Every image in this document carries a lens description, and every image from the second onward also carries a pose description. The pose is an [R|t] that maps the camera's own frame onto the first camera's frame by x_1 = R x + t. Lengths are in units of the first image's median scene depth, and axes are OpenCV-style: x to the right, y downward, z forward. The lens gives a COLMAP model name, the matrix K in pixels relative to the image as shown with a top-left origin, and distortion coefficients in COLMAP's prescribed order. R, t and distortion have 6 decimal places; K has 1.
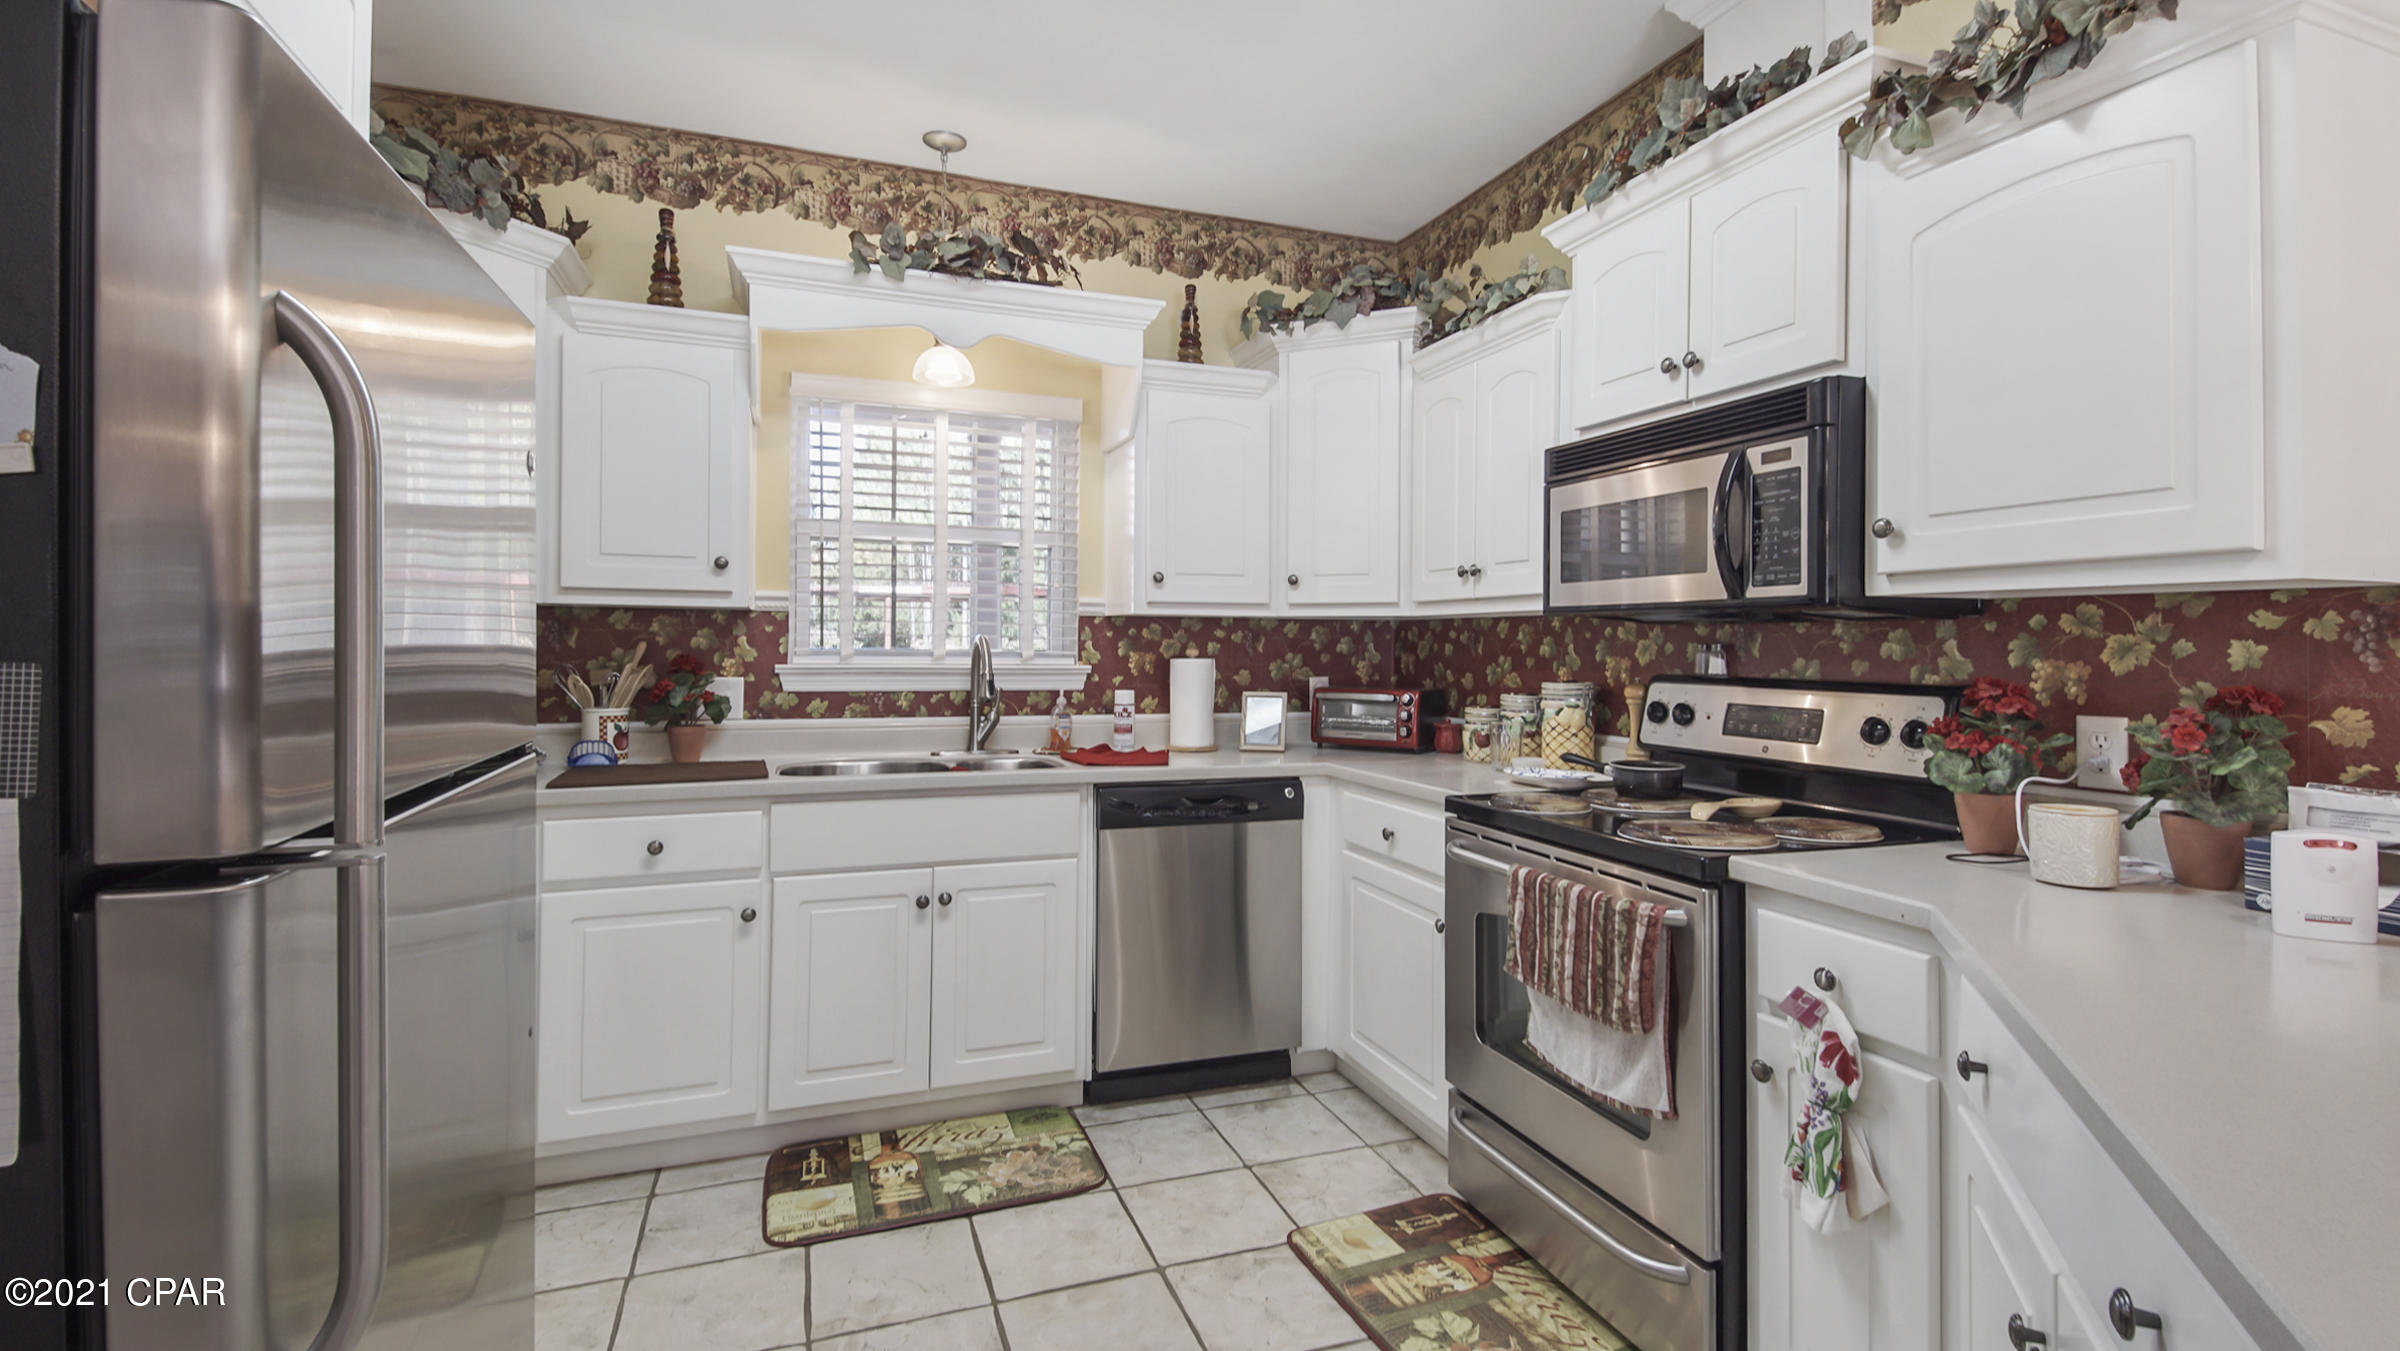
lens RADIAL K [[1067.7, 0, 1197.4], [0, 1067.7, 657.3], [0, 0, 1]] dist [0.002317, -0.000041]
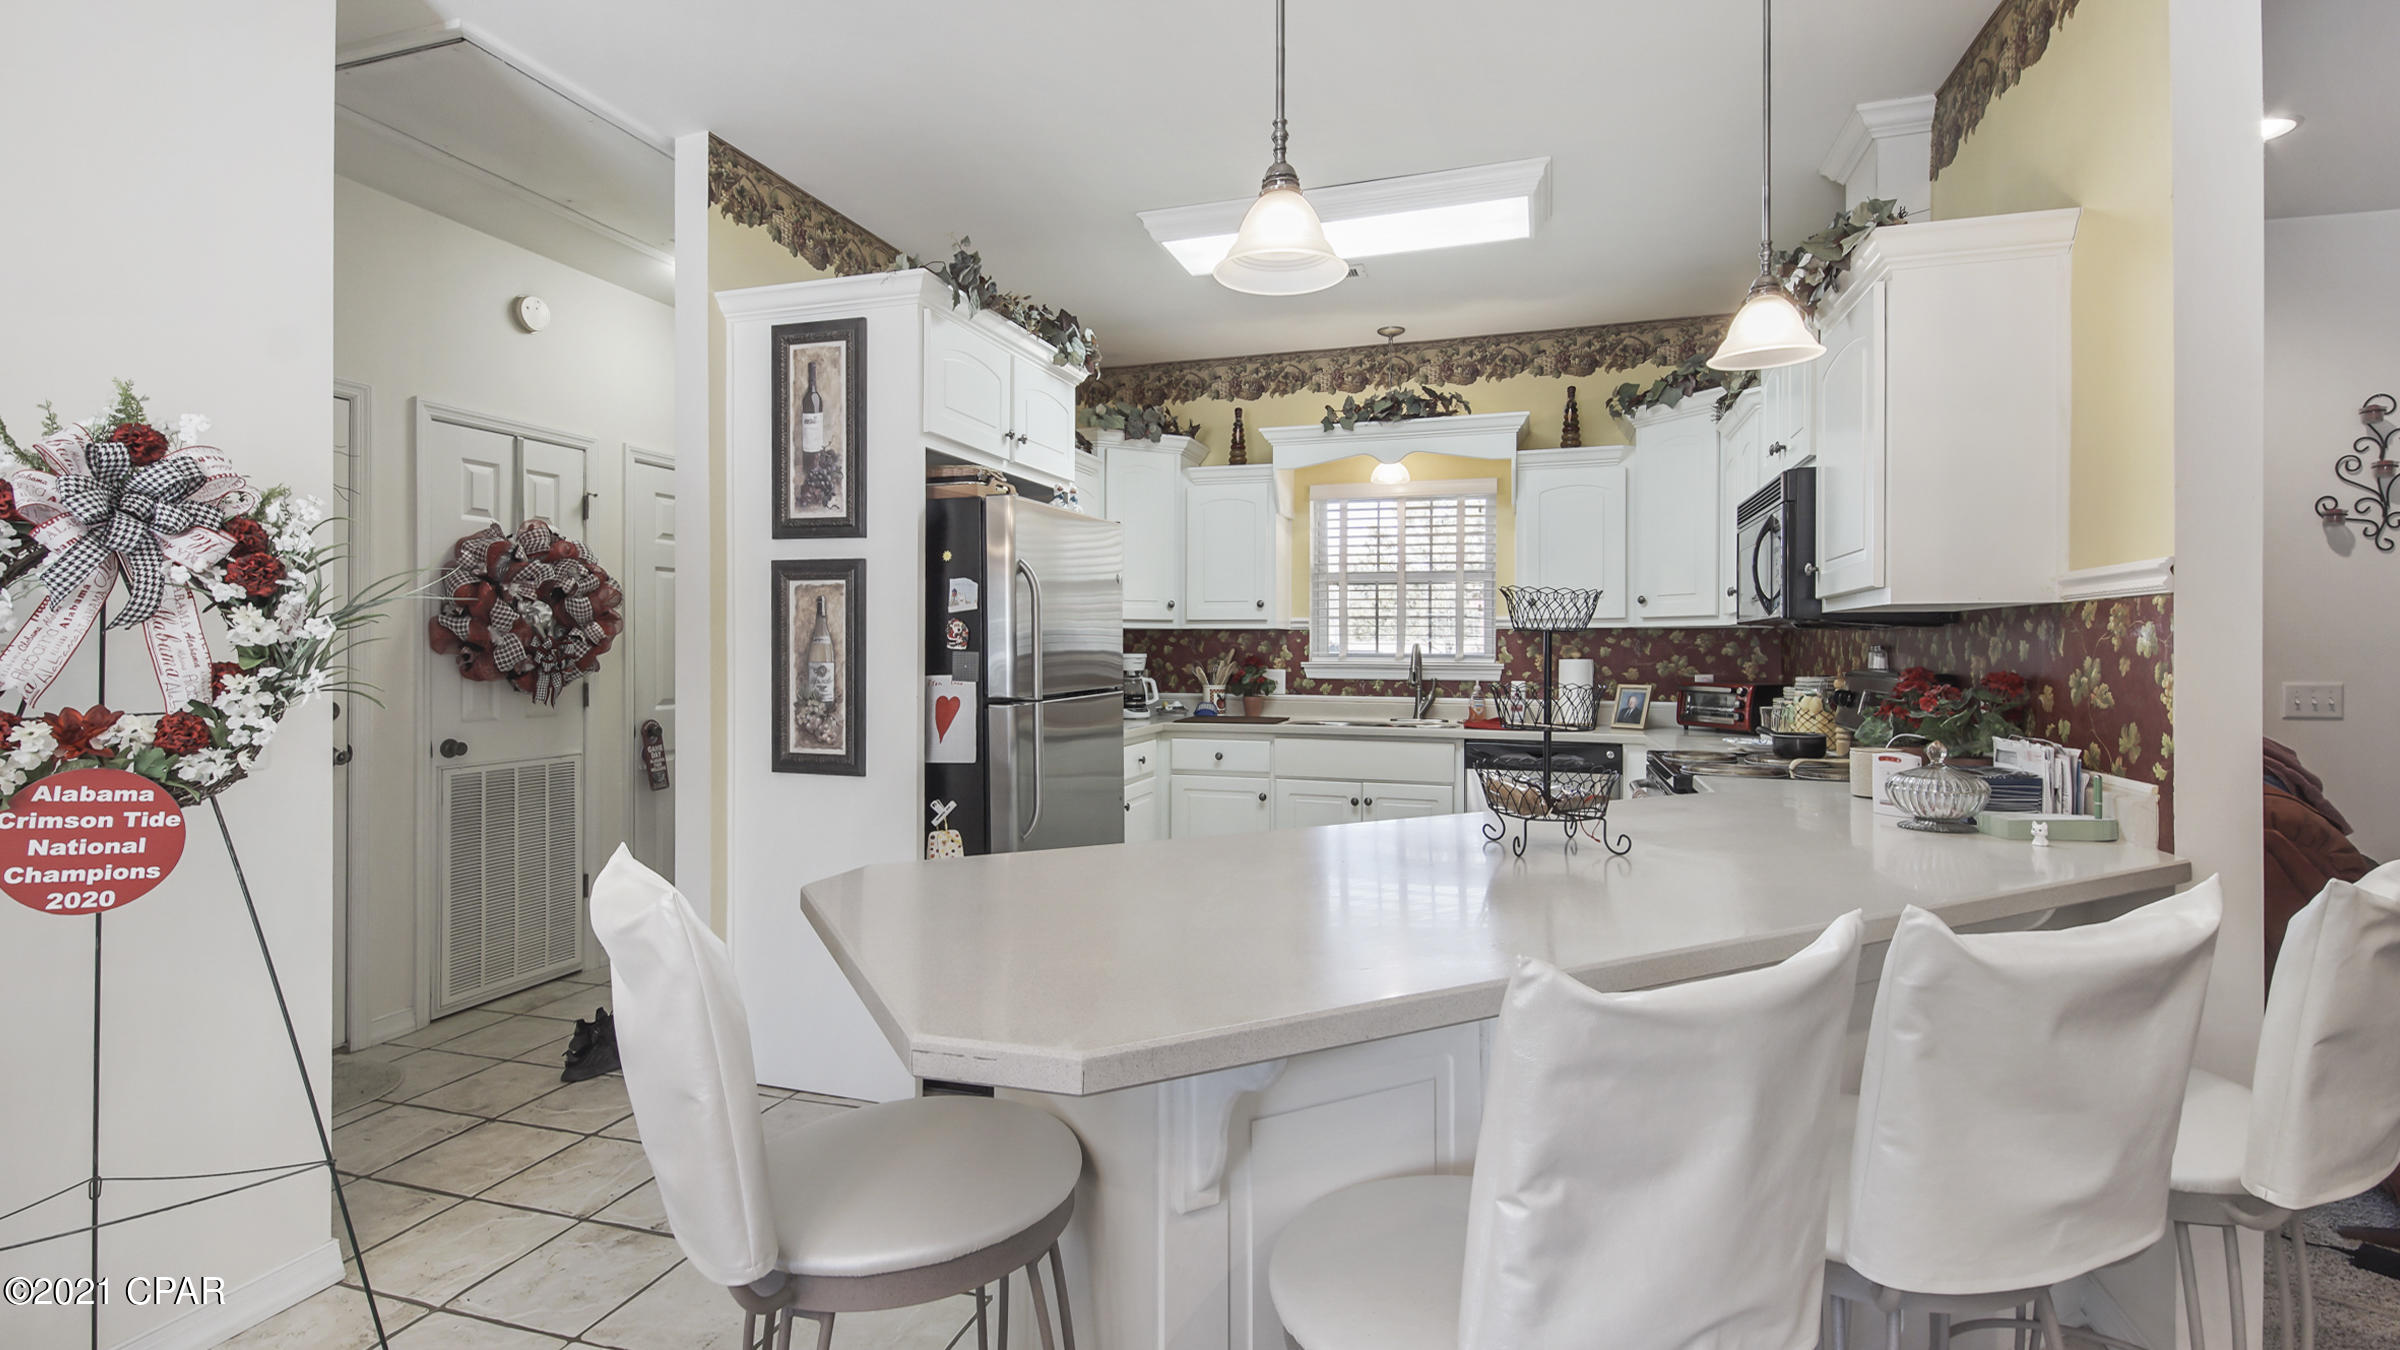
lens RADIAL K [[1047.1, 0, 1206.2], [0, 1047.1, 691.8], [0, 0, 1]] dist [0.032542, -0.000006]
pose [[0.792392, 0.019718, -0.609694, 0.496697], [-0.005441, 0.999666, 0.025259, 0.013058], [0.609988, -0.016697, 0.792234, -0.400757]]
